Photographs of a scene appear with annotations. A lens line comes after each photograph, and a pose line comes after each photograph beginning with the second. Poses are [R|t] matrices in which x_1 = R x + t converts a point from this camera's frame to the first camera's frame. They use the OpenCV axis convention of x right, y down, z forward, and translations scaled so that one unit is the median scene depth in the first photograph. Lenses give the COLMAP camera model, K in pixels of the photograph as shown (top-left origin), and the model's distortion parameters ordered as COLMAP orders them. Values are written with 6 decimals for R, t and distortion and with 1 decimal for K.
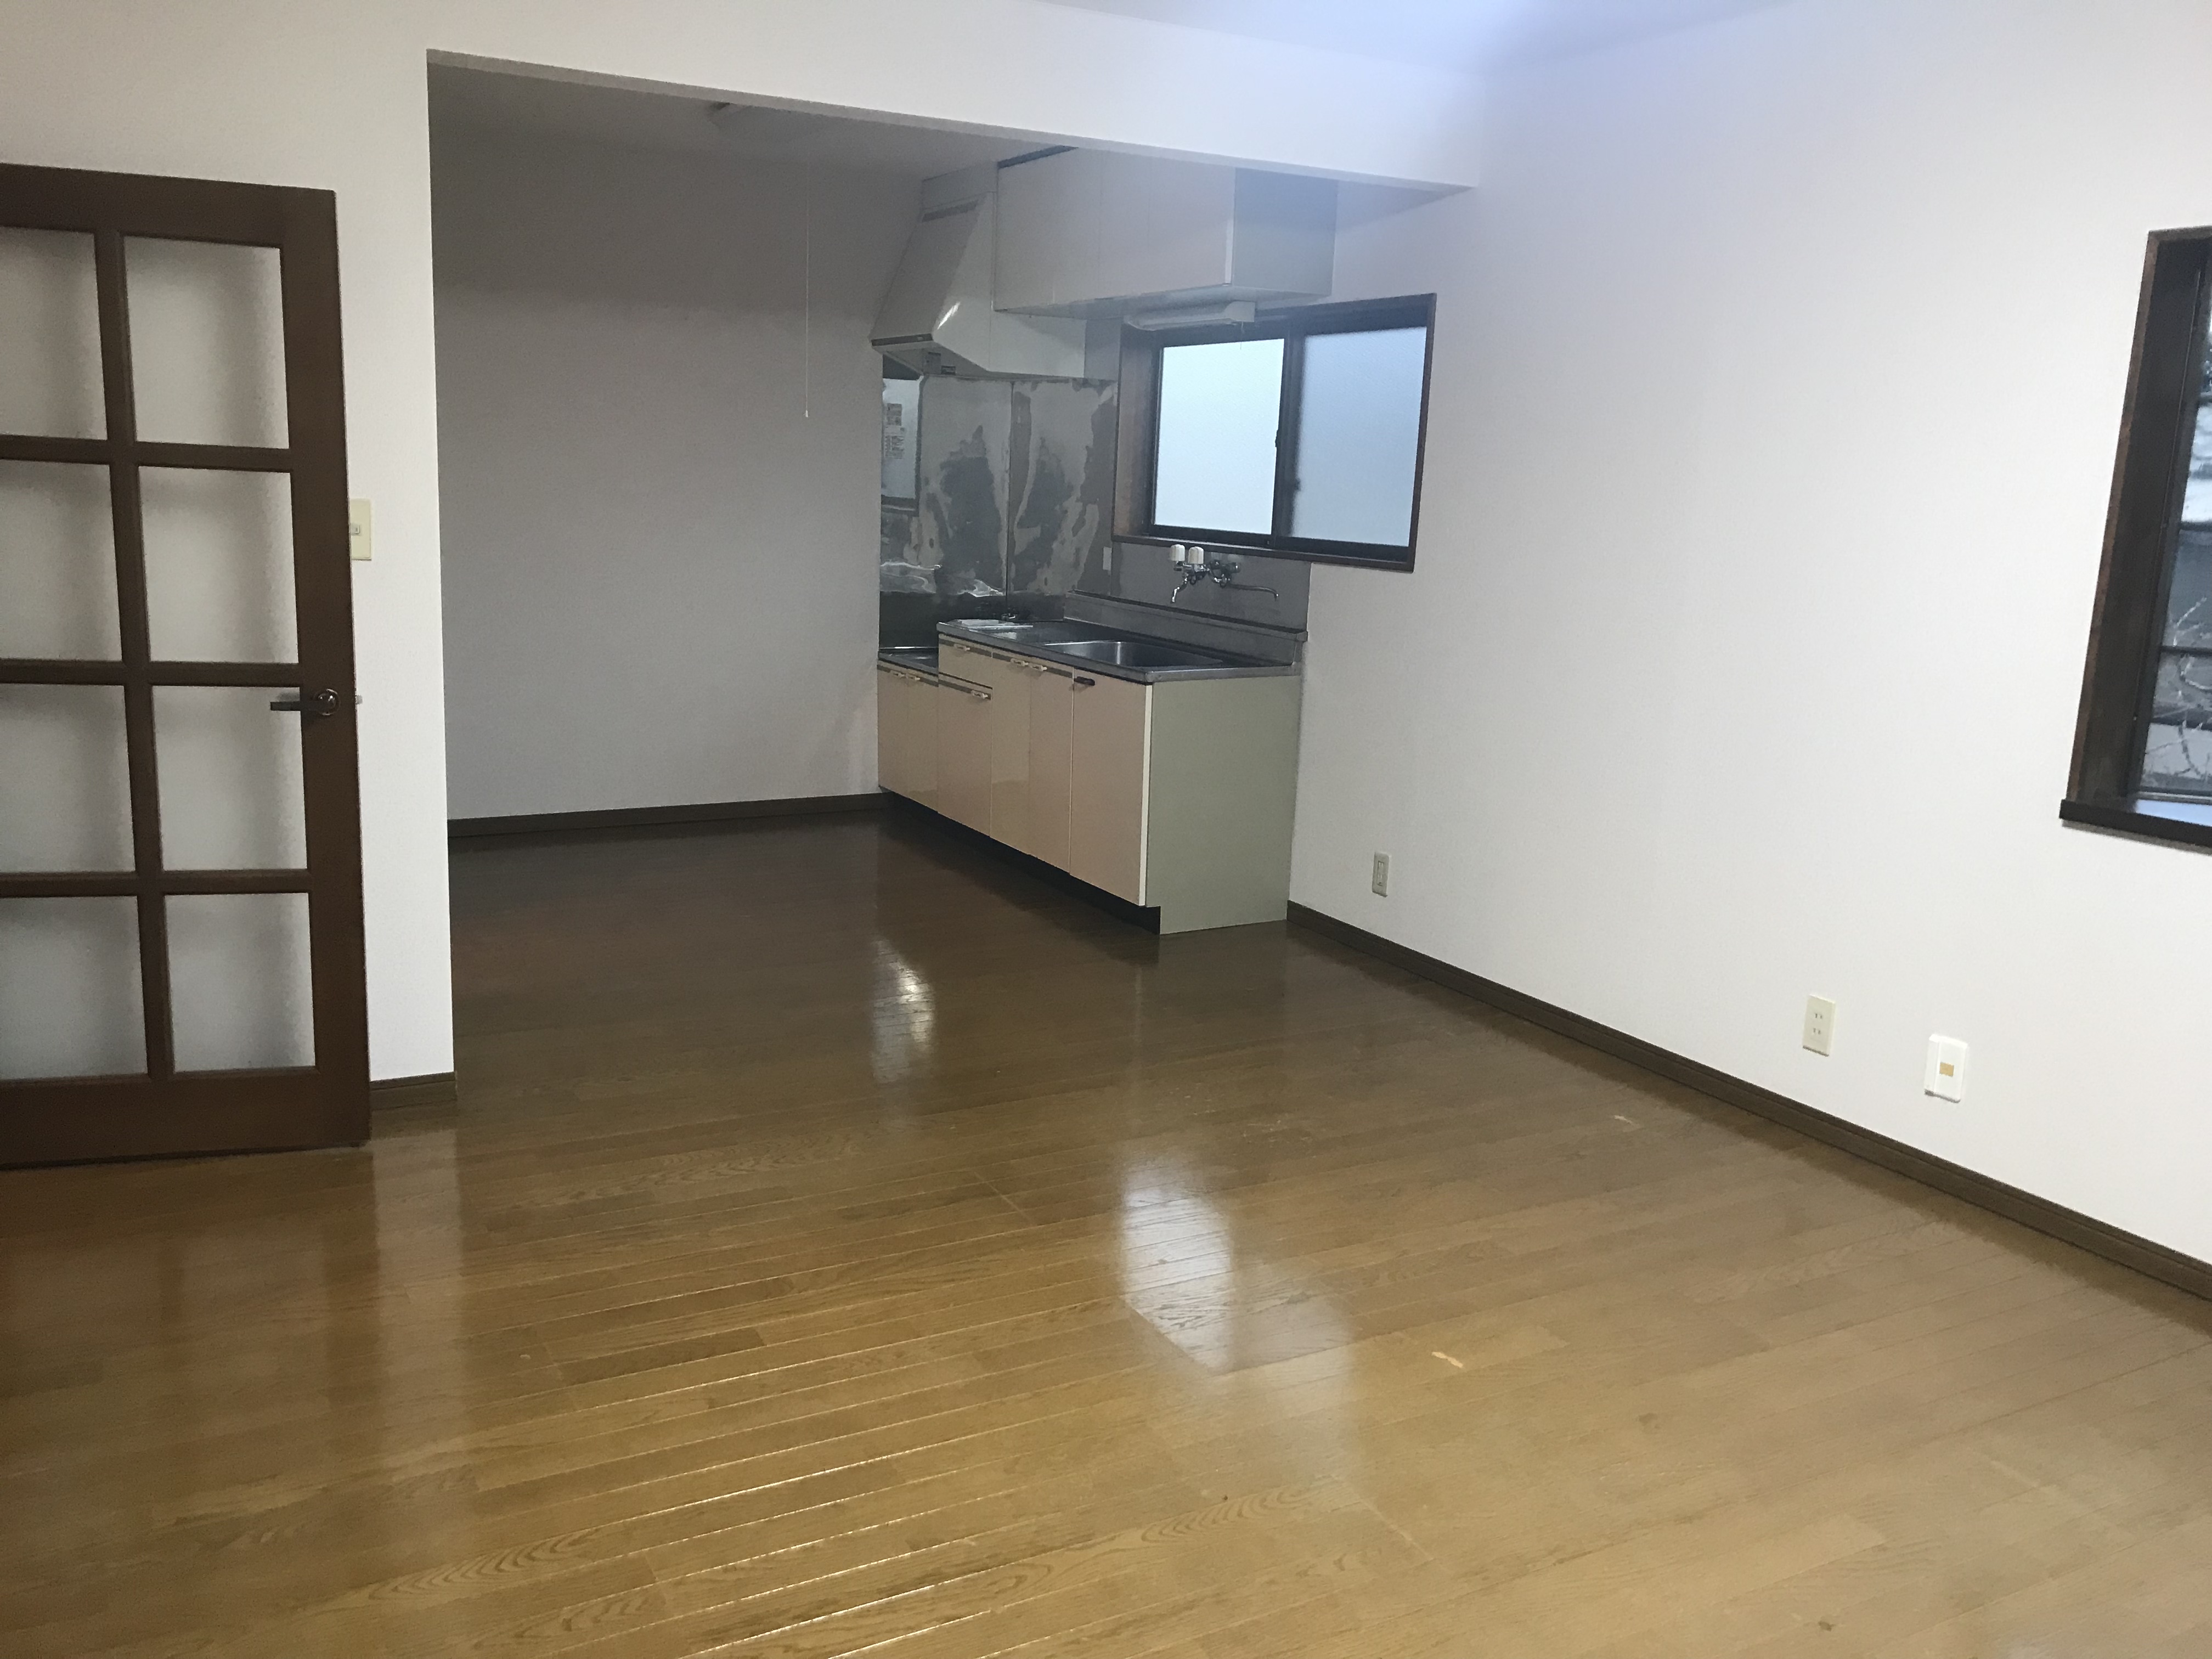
lens RADIAL K [[1862.6, 0, 1140.8], [0, 1862.6, 831.6], [0, 0, 1]] dist [0.084309, -0.000965]
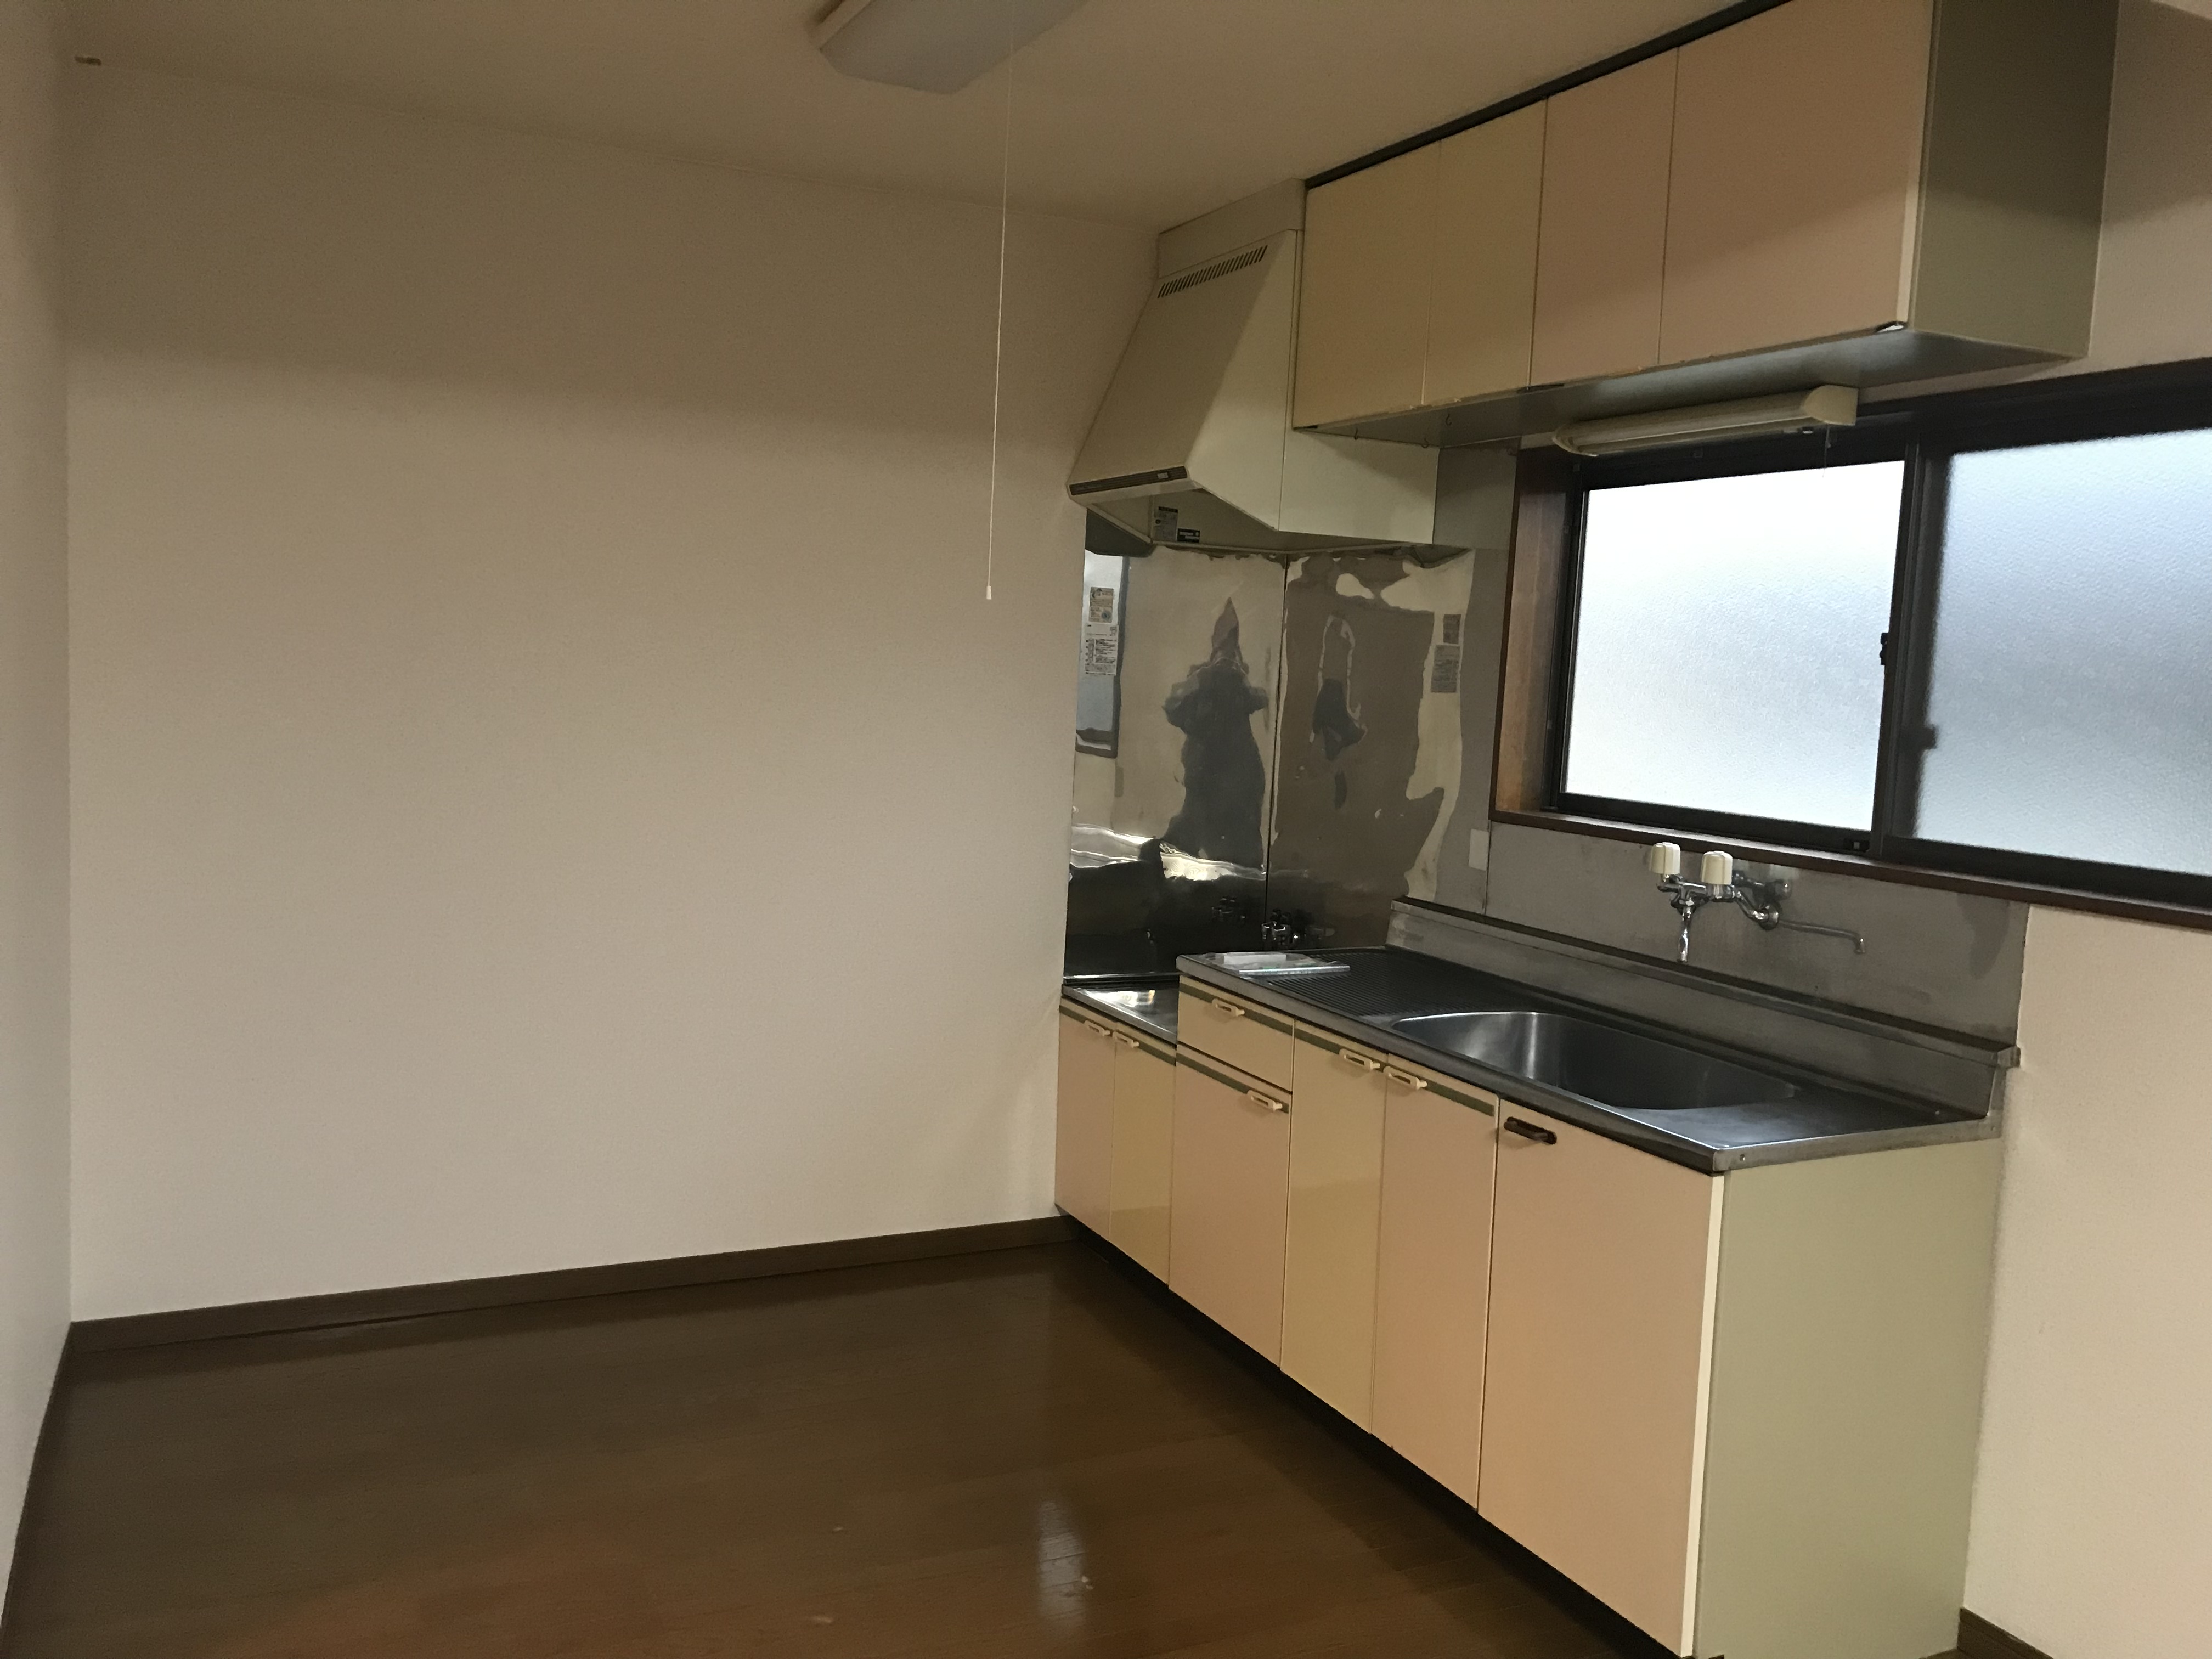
lens RADIAL K [[1796.1, 0, 1106.0], [0, 1796.1, 829.5], [0, 0, 1]] dist [0.006348, 0.004055]
pose [[0.997891, 0.015312, -0.063086, -0.104687], [-0.021691, 0.994577, -0.101719, -0.101497], [0.061186, 0.102873, 0.992811, 0.481886]]
